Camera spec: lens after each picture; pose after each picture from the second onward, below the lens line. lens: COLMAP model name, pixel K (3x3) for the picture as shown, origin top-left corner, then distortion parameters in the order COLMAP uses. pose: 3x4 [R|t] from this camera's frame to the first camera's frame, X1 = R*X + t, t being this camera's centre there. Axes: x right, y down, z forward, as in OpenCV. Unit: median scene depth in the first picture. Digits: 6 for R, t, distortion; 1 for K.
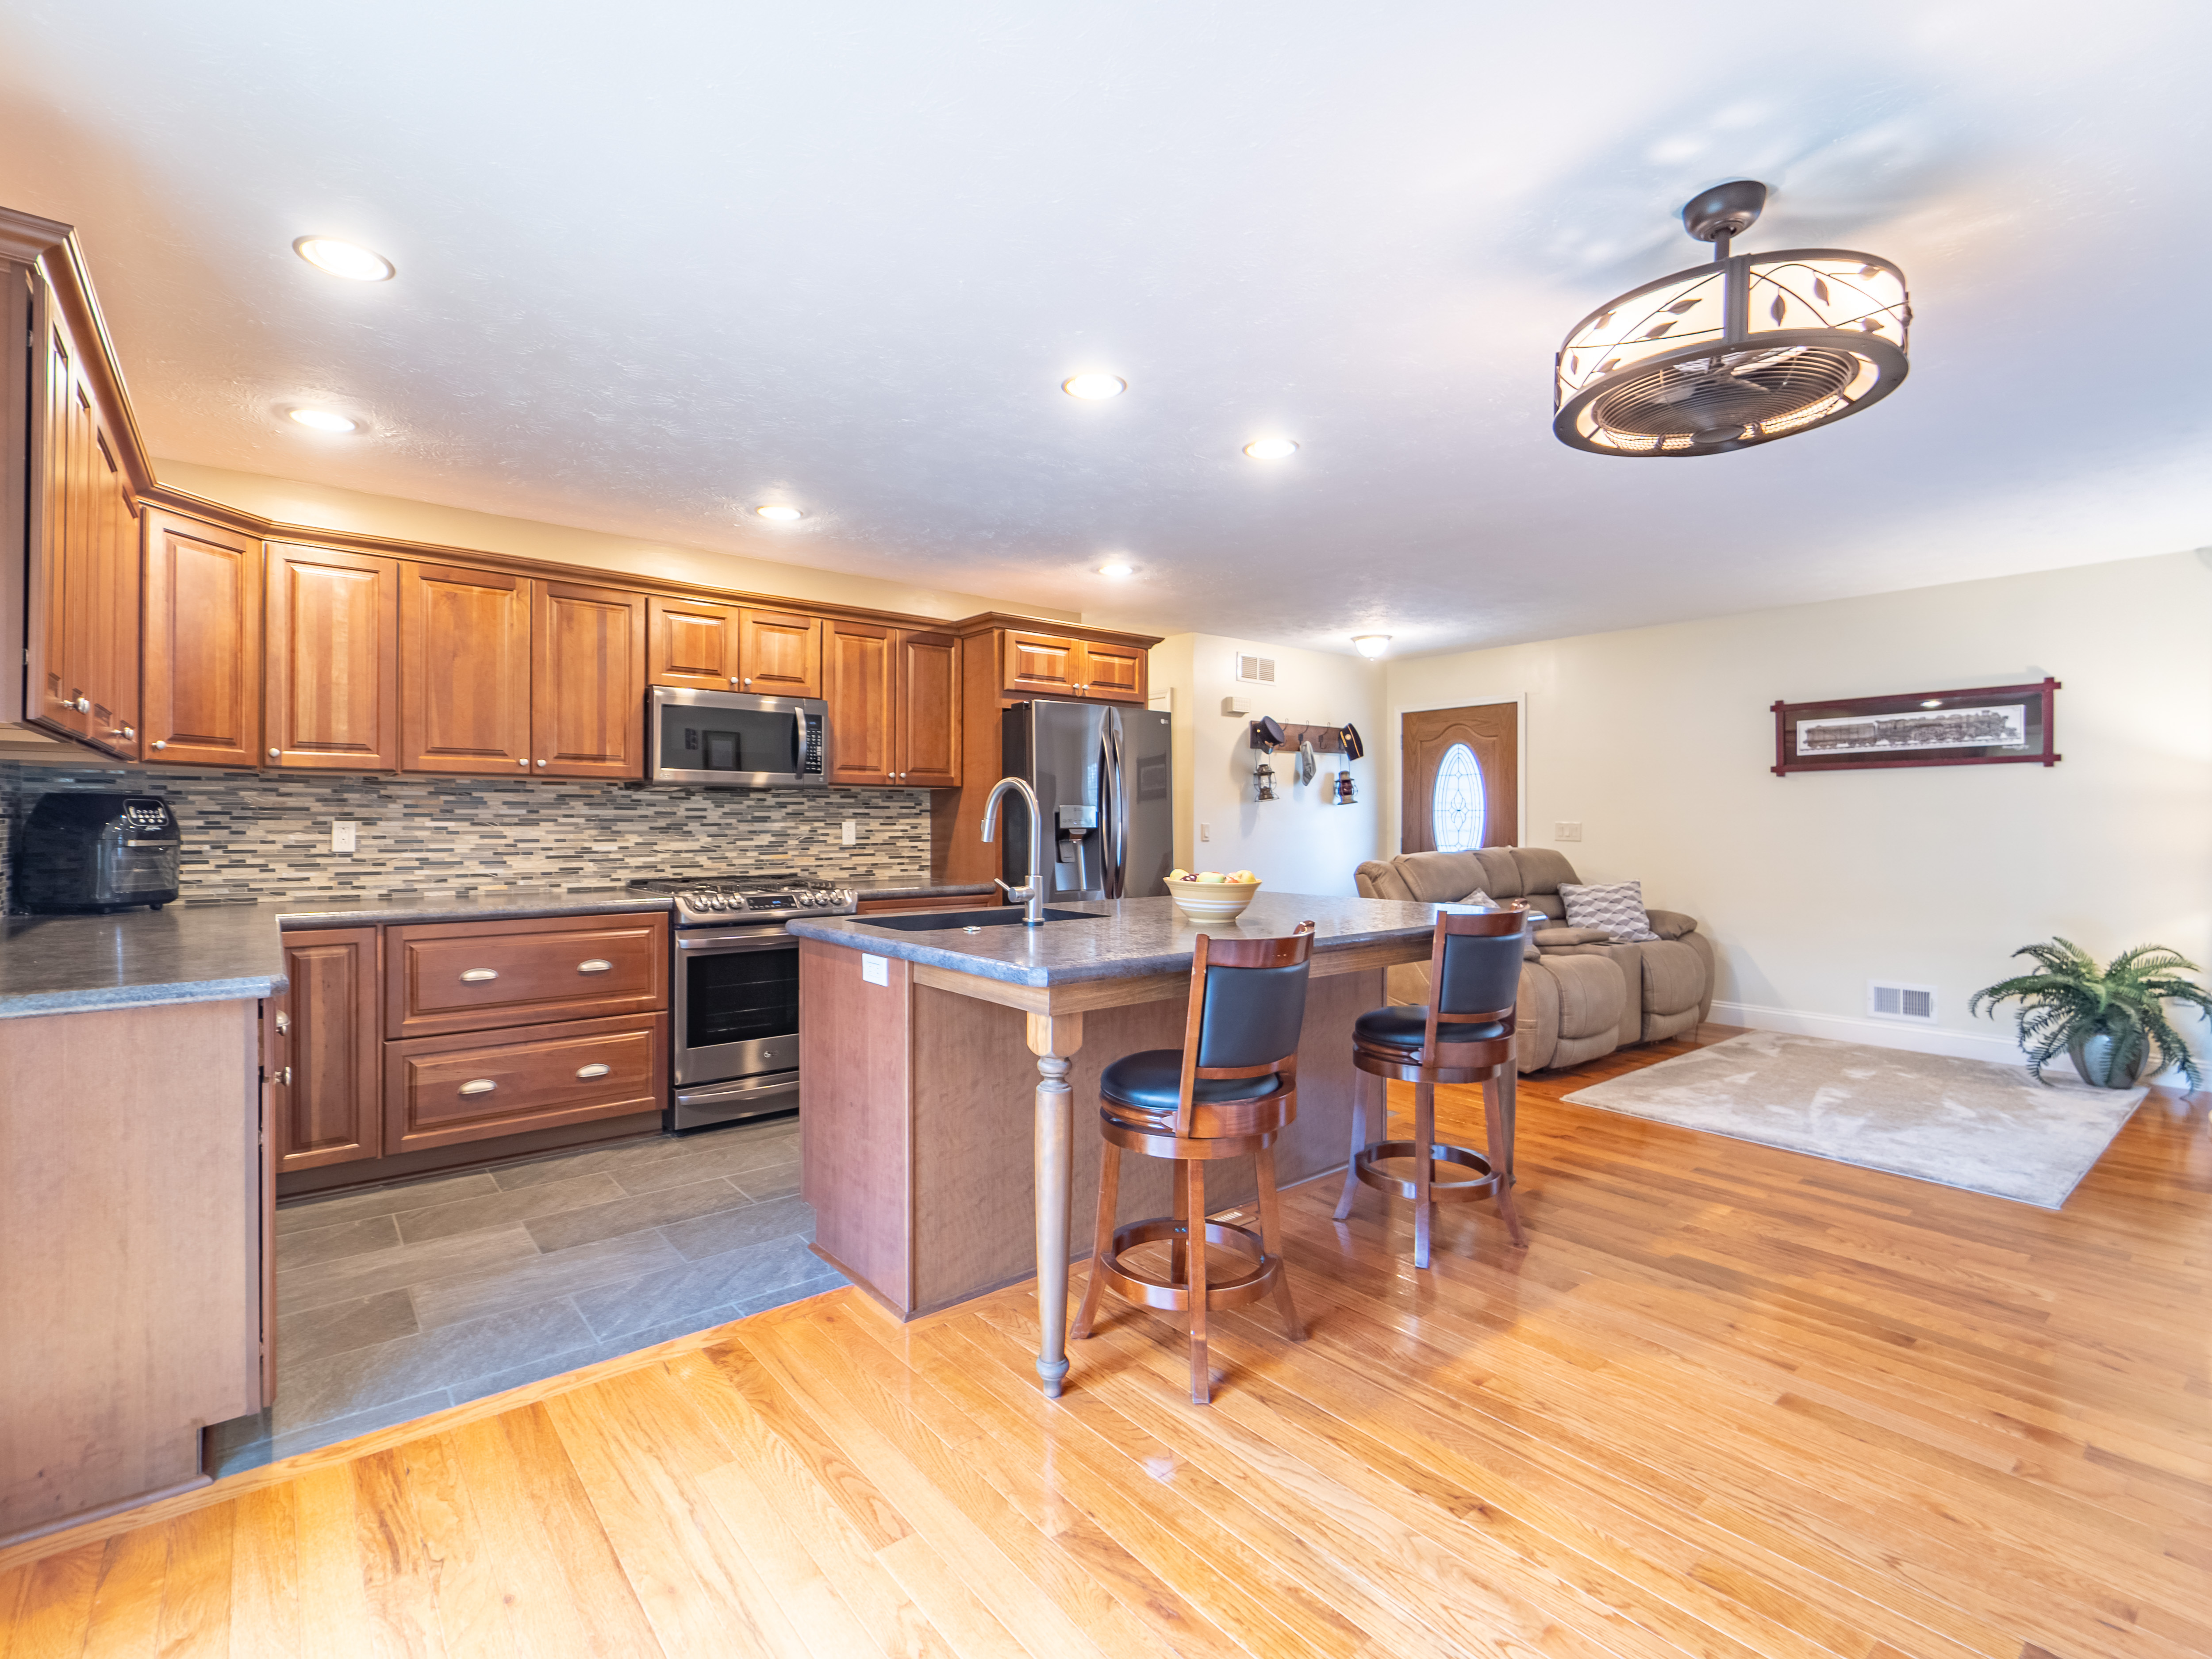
lens RADIAL K [[1013.2, 0, 1073.4], [0, 1013.2, 818.8], [0, 0, 1]] dist [0.000386, -0.000567]
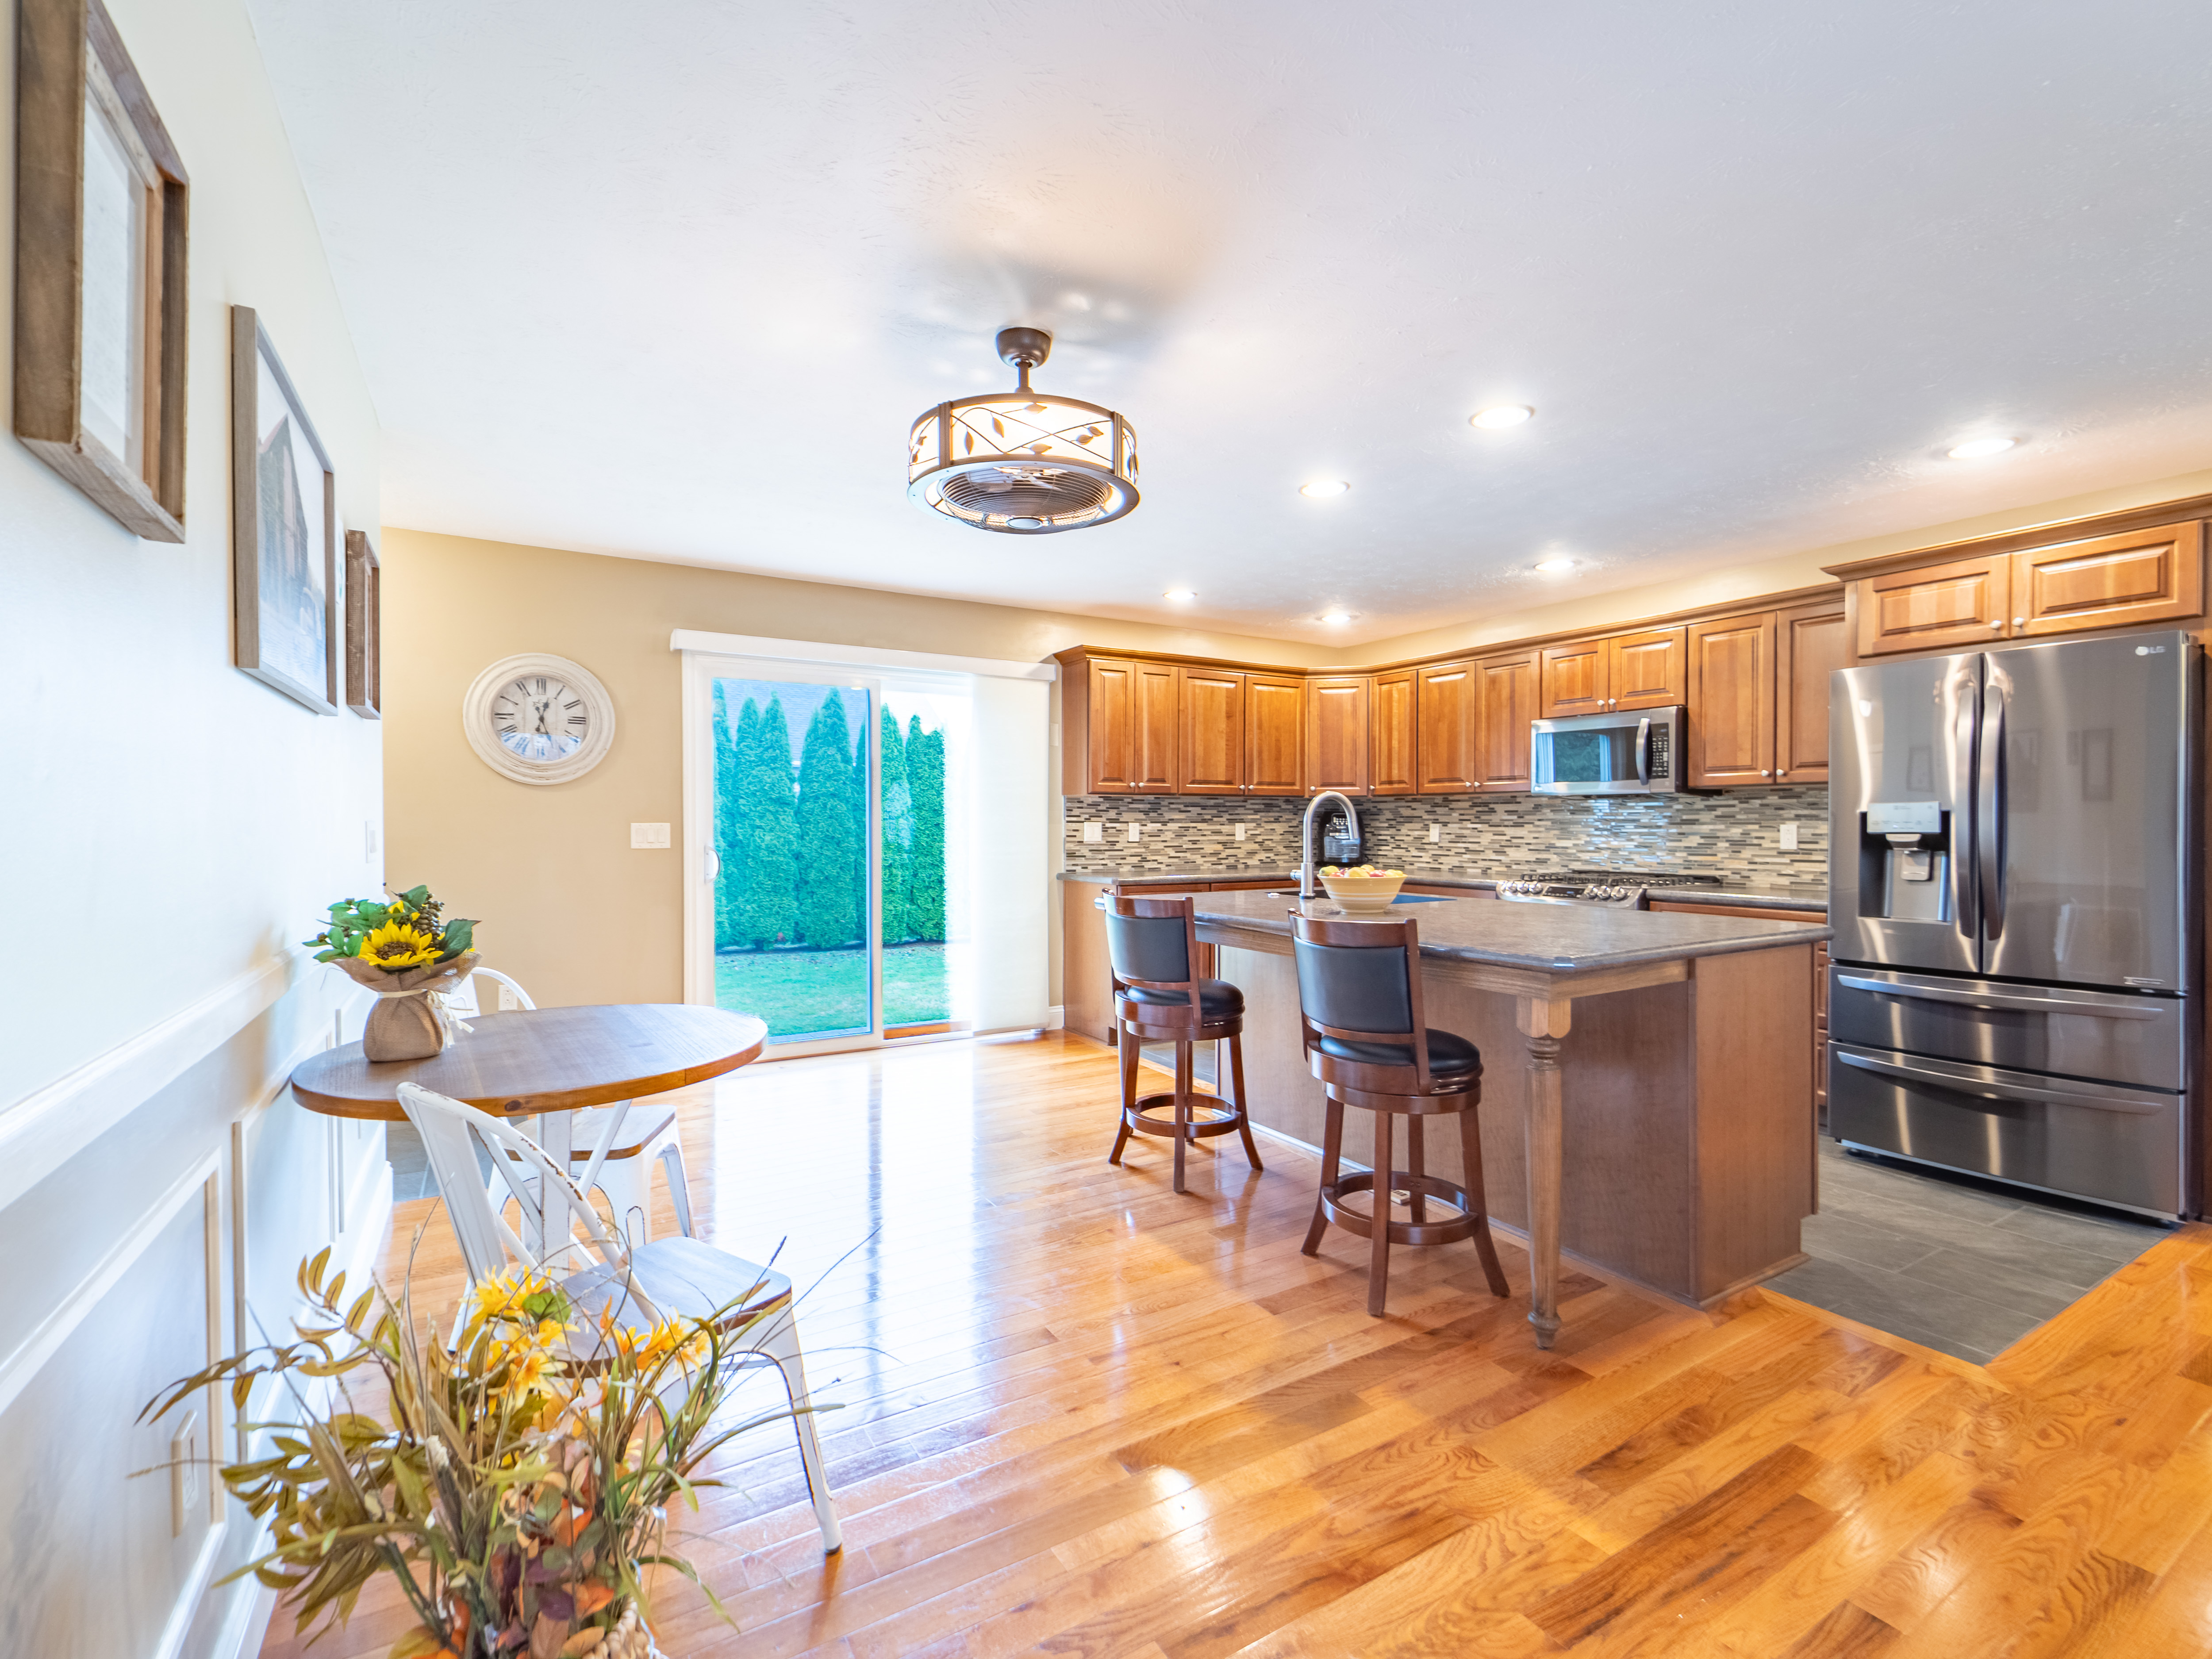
lens RADIAL K [[985.7, 0, 1112.5], [0, 985.7, 831.6], [0, 0, 1]] dist [0.001816, -0.000362]
pose [[-0.124127, 0.007609, -0.992237, 0.932284], [0.002955, 0.999969, 0.007298, 0.001500], [0.992262, -0.002026, -0.124145, 0.630733]]
